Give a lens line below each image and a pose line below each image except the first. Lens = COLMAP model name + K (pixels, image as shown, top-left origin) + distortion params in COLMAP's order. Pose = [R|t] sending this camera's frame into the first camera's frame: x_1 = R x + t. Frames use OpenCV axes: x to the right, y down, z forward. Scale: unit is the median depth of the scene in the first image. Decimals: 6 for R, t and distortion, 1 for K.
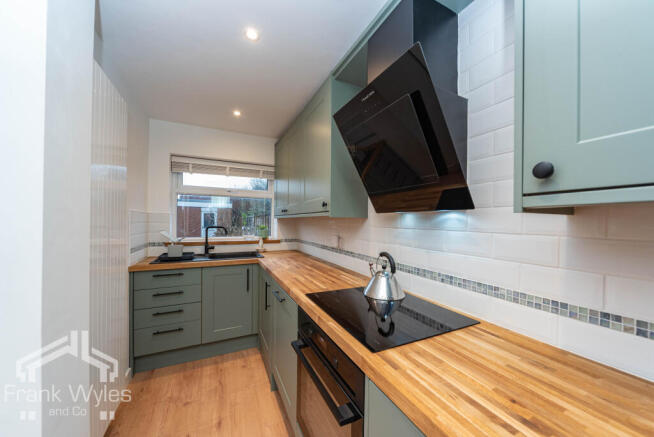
lens RADIAL K [[232.9, 0, 326.8], [0, 232.9, 224.5], [0, 0, 1]] dist [-0.009276, -0.000003]
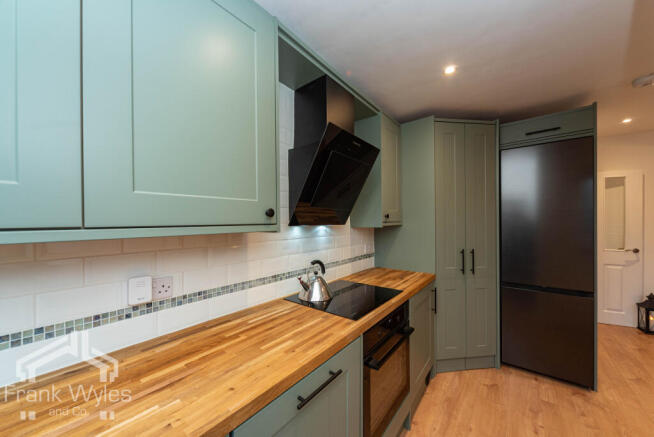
lens RADIAL K [[232.9, 0, 326.8], [0, 232.9, 224.5], [0, 0, 1]] dist [-0.009276, -0.000003]
pose [[-0.446724, 0.004387, 0.894661, -0.804234], [0.029523, 0.999516, 0.009840, -0.064420], [-0.894185, 0.030808, -0.446637, 1.447805]]
